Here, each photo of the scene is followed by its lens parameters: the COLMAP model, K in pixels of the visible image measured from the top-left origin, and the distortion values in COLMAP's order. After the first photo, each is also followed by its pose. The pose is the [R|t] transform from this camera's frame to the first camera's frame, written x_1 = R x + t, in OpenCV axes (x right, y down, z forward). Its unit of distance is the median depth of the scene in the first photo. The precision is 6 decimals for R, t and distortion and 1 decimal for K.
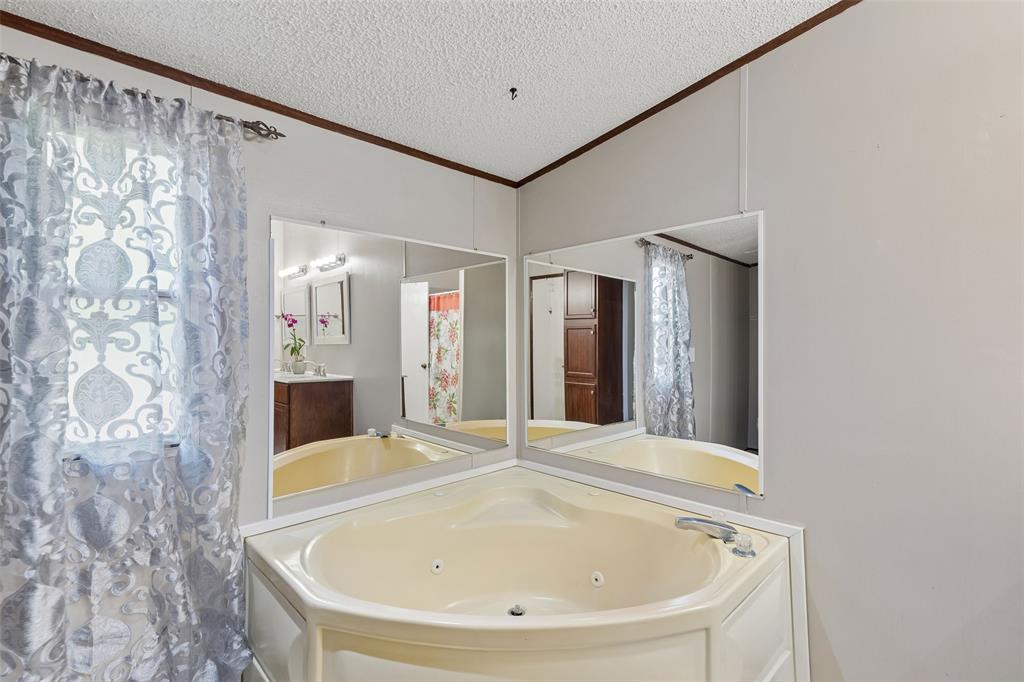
lens RADIAL K [[465.6, 0, 512.2], [0, 465.6, 339.7], [0, 0, 1]] dist [-0.000661, 0.001261]
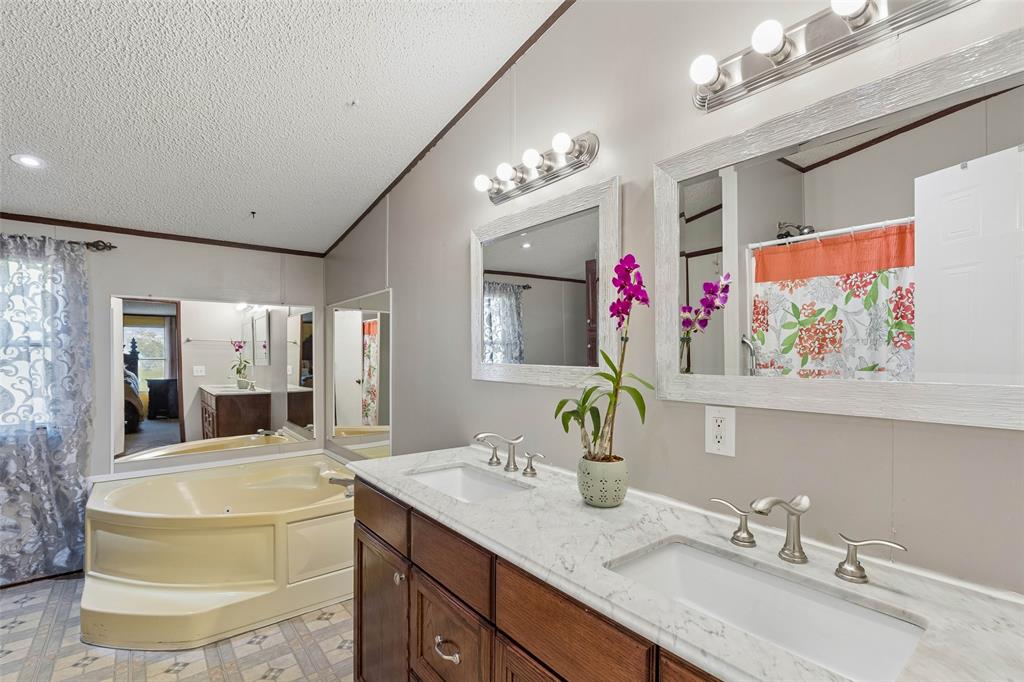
lens RADIAL K [[465.6, 0, 505.8], [0, 465.6, 361.2], [0, 0, 1]] dist [-0.000661, 0.001261]
pose [[0.994741, -0.002887, -0.102381, 1.260535], [0.004576, 0.999857, 0.016260, -0.054170], [0.102319, -0.016643, 0.994612, -0.624237]]
